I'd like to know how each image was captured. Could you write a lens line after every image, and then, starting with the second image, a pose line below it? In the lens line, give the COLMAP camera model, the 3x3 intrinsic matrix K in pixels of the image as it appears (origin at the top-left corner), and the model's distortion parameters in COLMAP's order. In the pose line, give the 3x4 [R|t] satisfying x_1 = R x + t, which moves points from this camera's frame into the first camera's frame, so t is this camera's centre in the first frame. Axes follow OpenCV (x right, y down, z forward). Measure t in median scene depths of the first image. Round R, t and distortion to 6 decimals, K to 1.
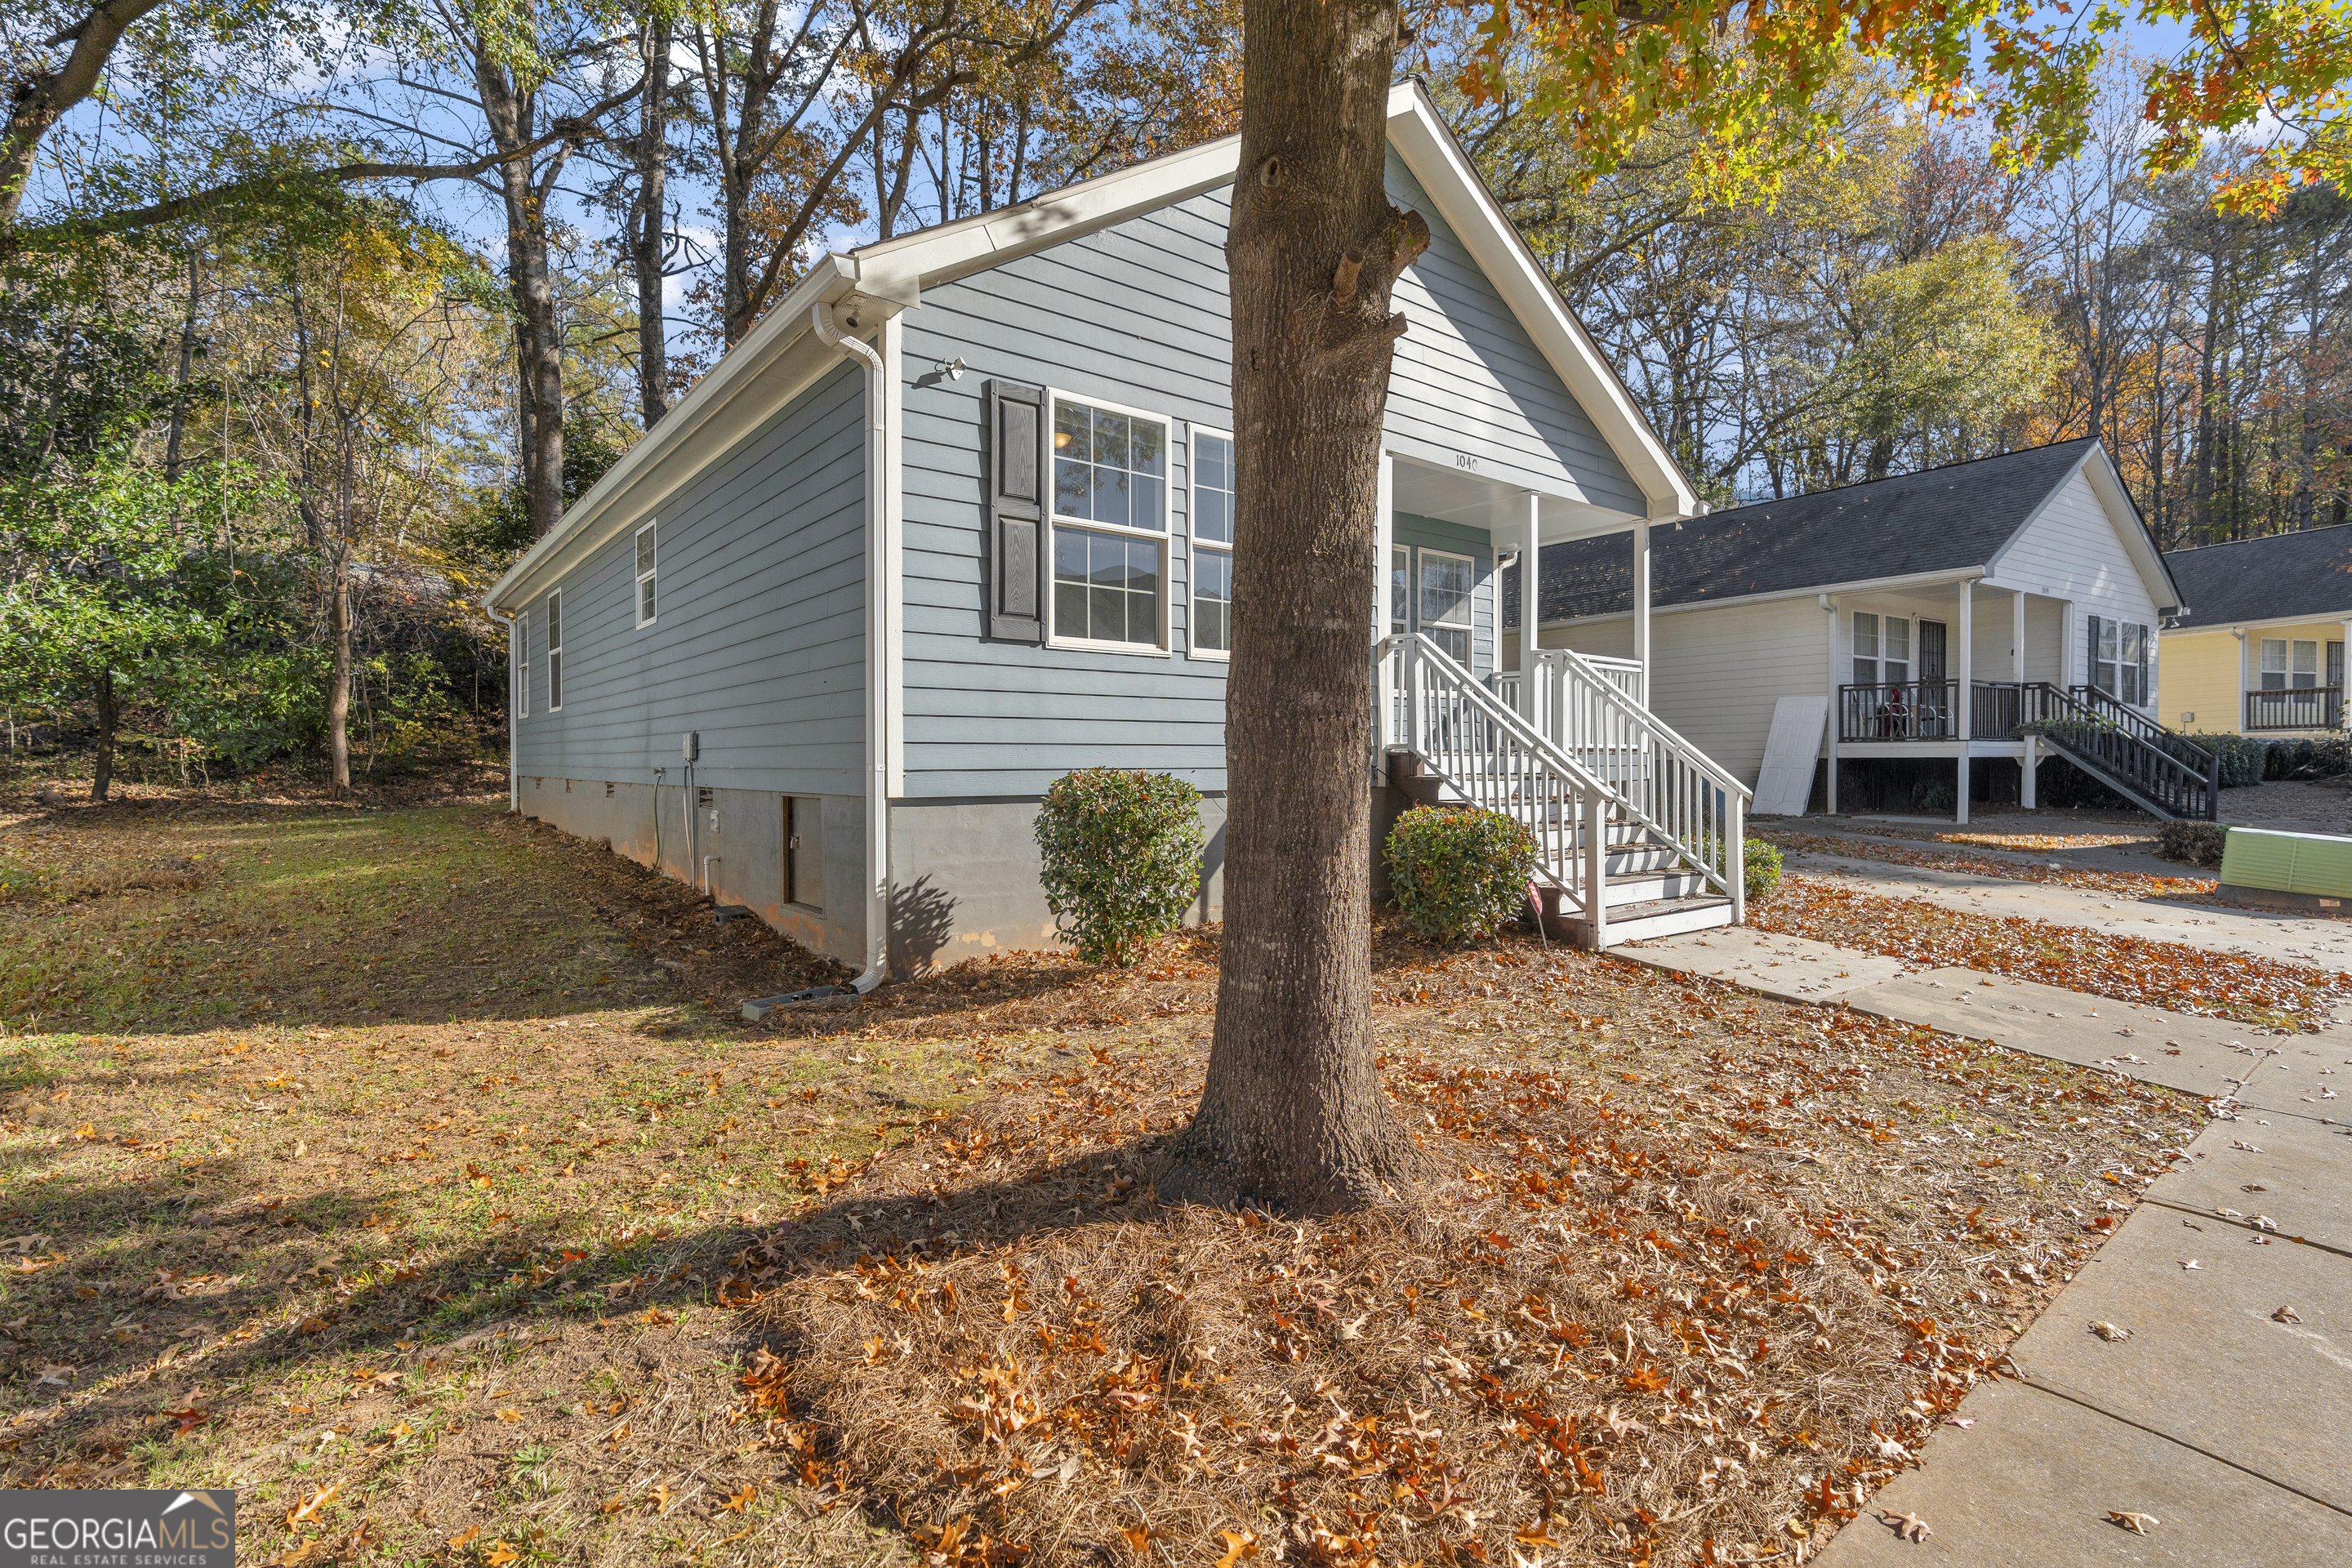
lens RADIAL K [[1099.2, 0, 1184.3], [0, 1099.2, 786.0], [0, 0, 1]] dist [-0.009203, 0.004340]
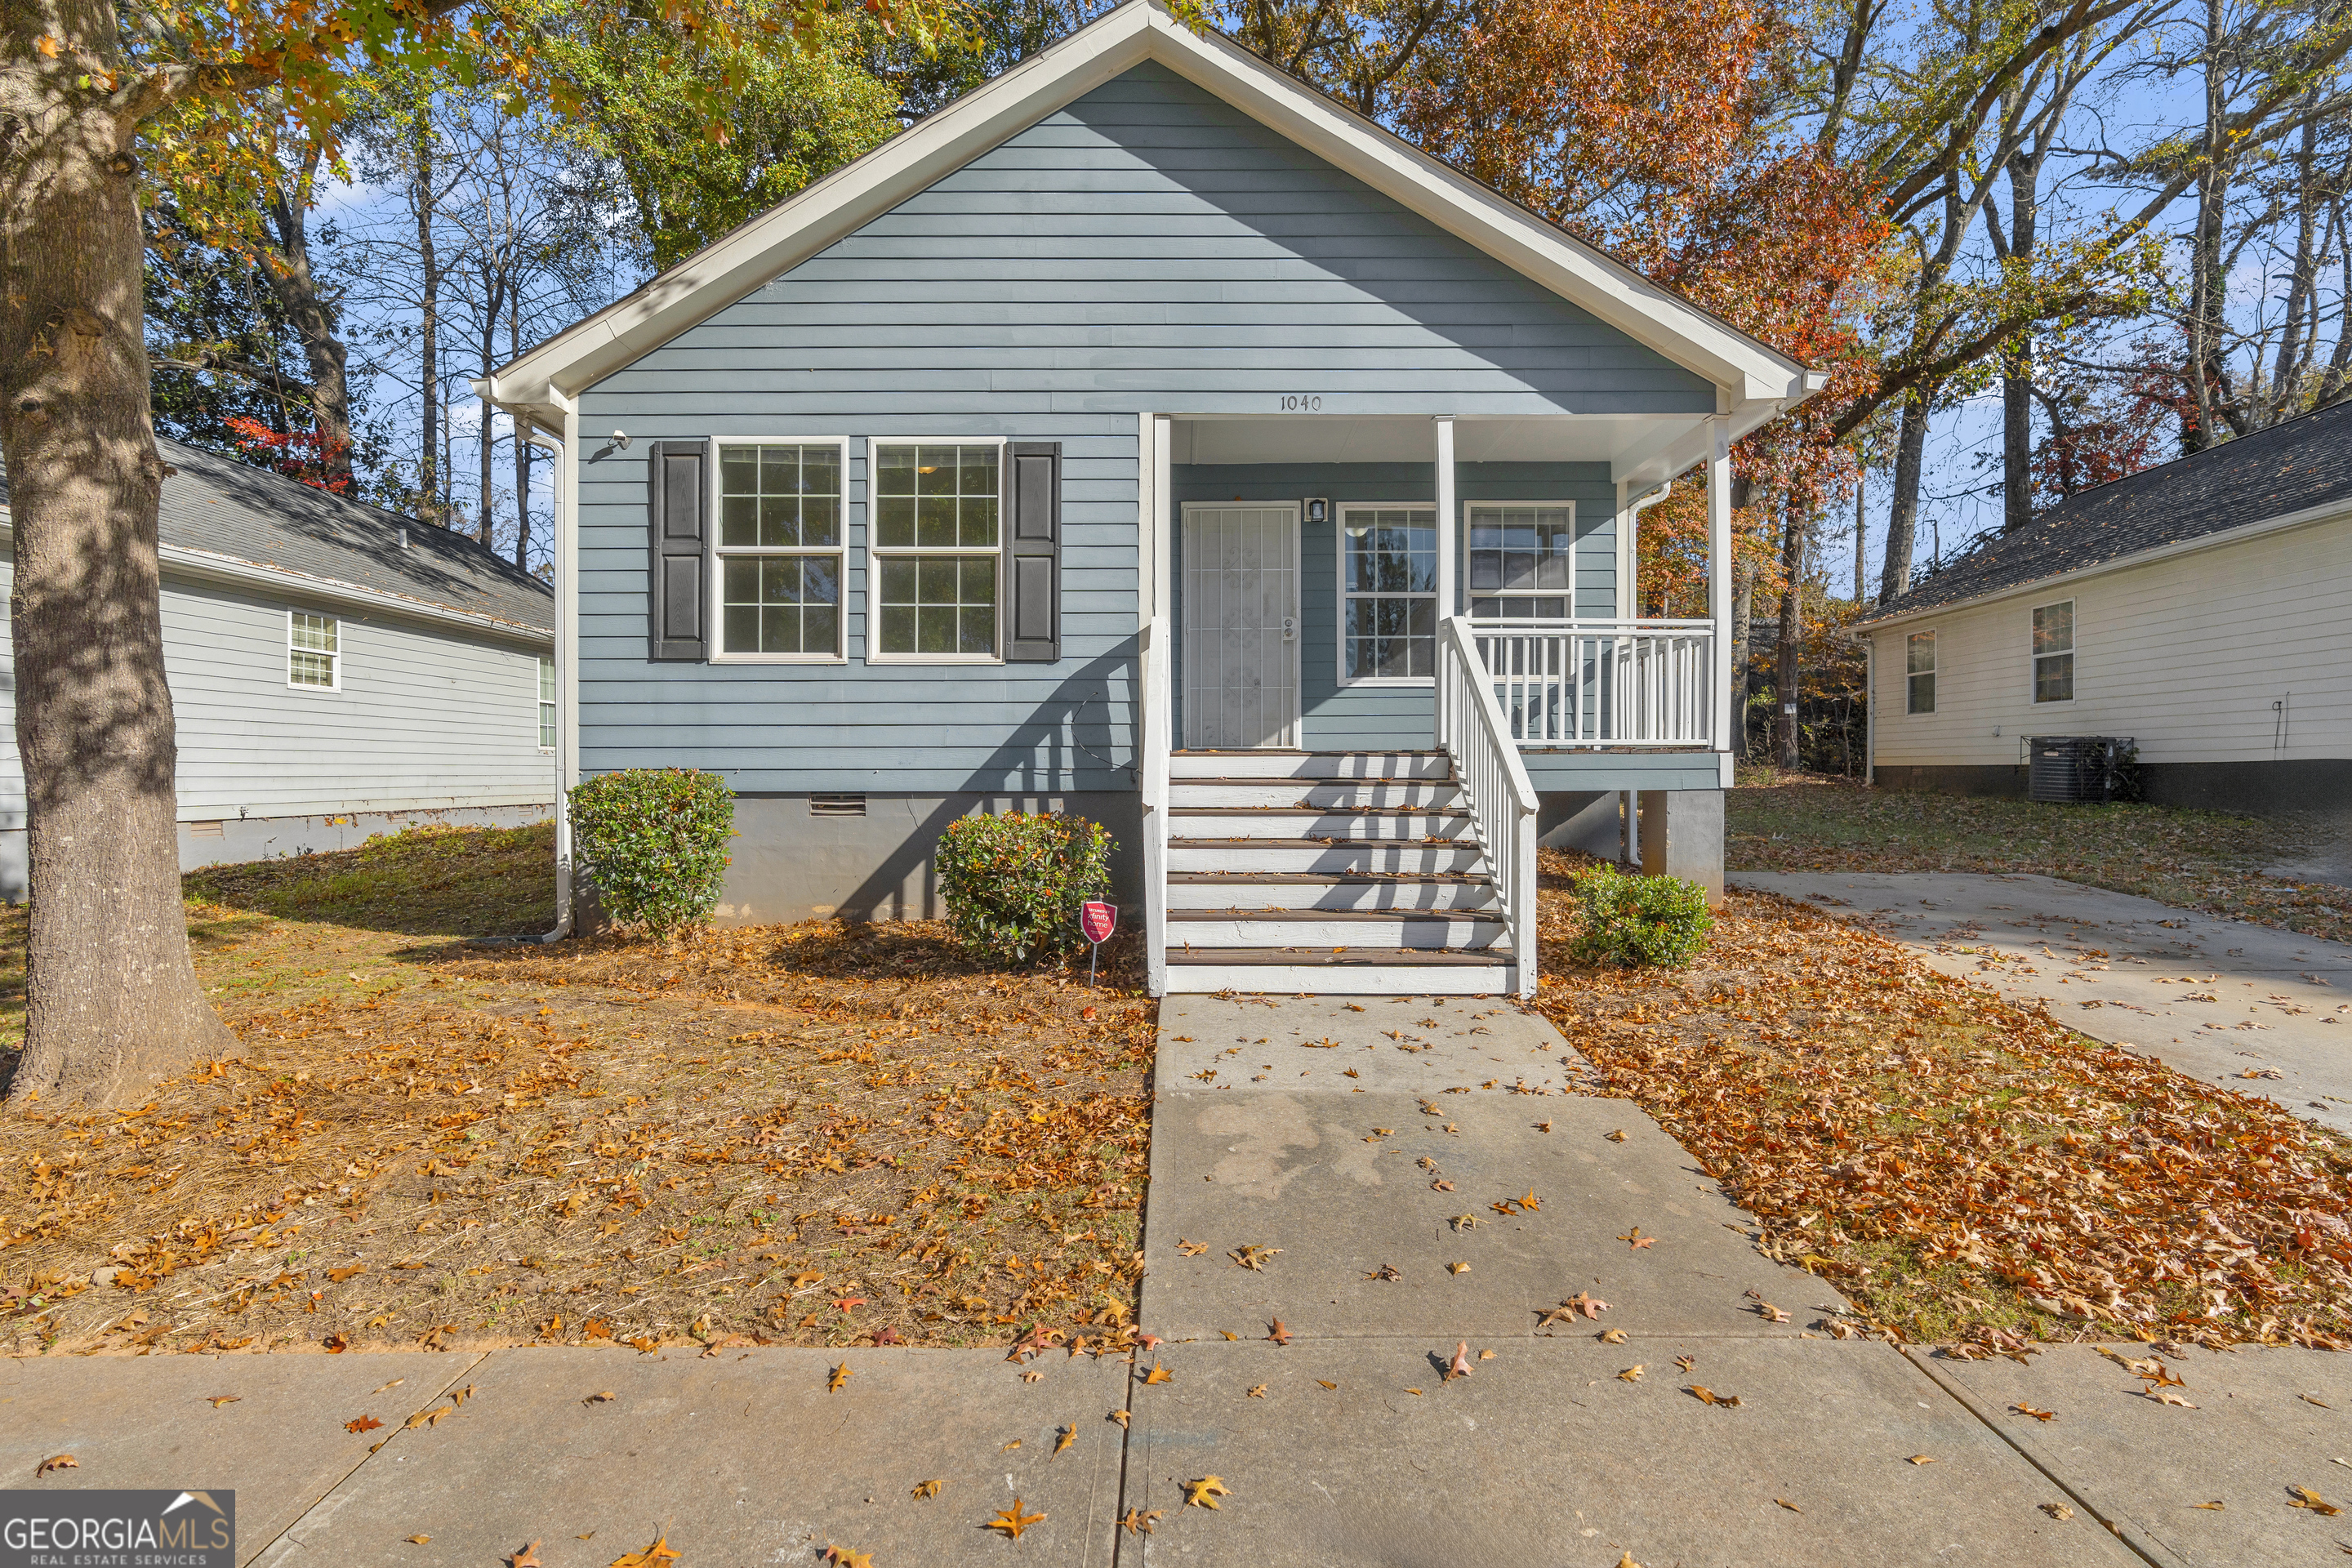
lens RADIAL K [[1099.2, 0, 1178.5], [0, 1099.2, 779.4], [0, 0, 1]] dist [-0.009203, 0.004340]
pose [[0.783260, 0.009527, -0.621621, 0.952713], [-0.015761, 0.999865, -0.004536, -0.007228], [0.621494, 0.013351, 0.783305, 0.399999]]
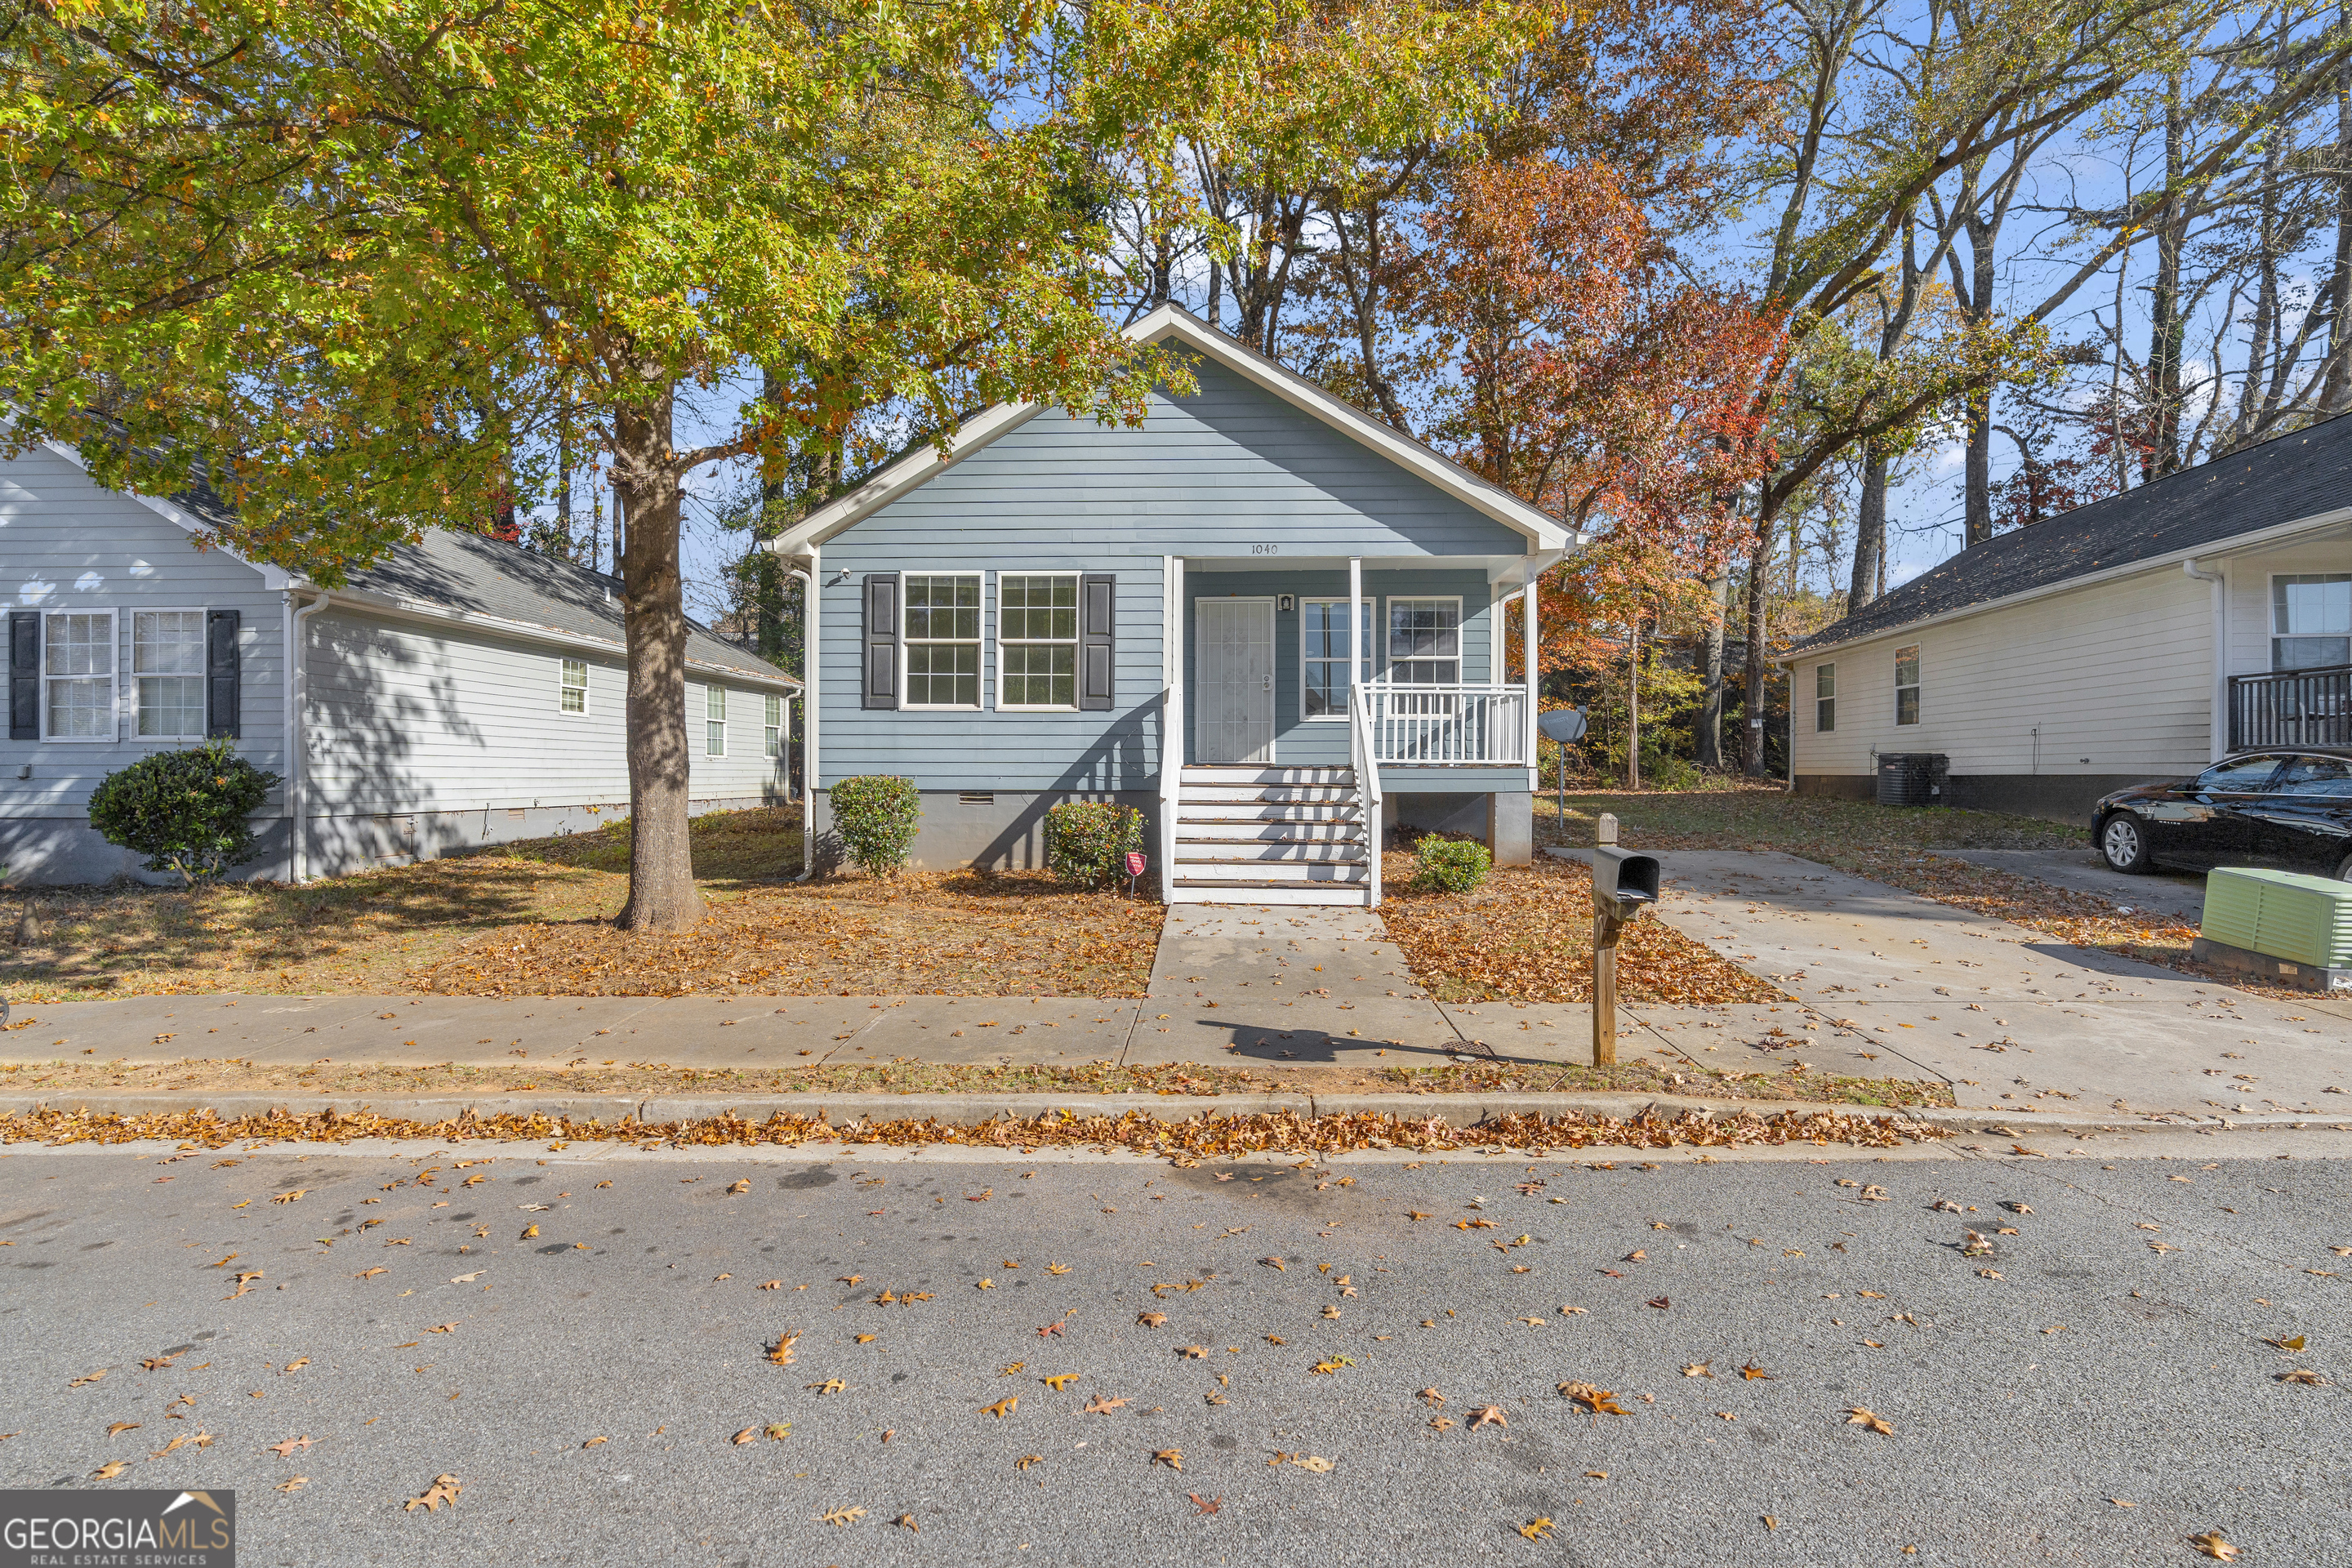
lens RADIAL K [[1099.2, 0, 1182.2], [0, 1099.2, 782.0], [0, 0, 1]] dist [-0.009203, 0.004340]
pose [[0.756828, 0.013465, -0.653476, 1.430196], [-0.021339, 0.999764, -0.004114, -0.007281], [0.653266, 0.017058, 0.756936, -0.093552]]
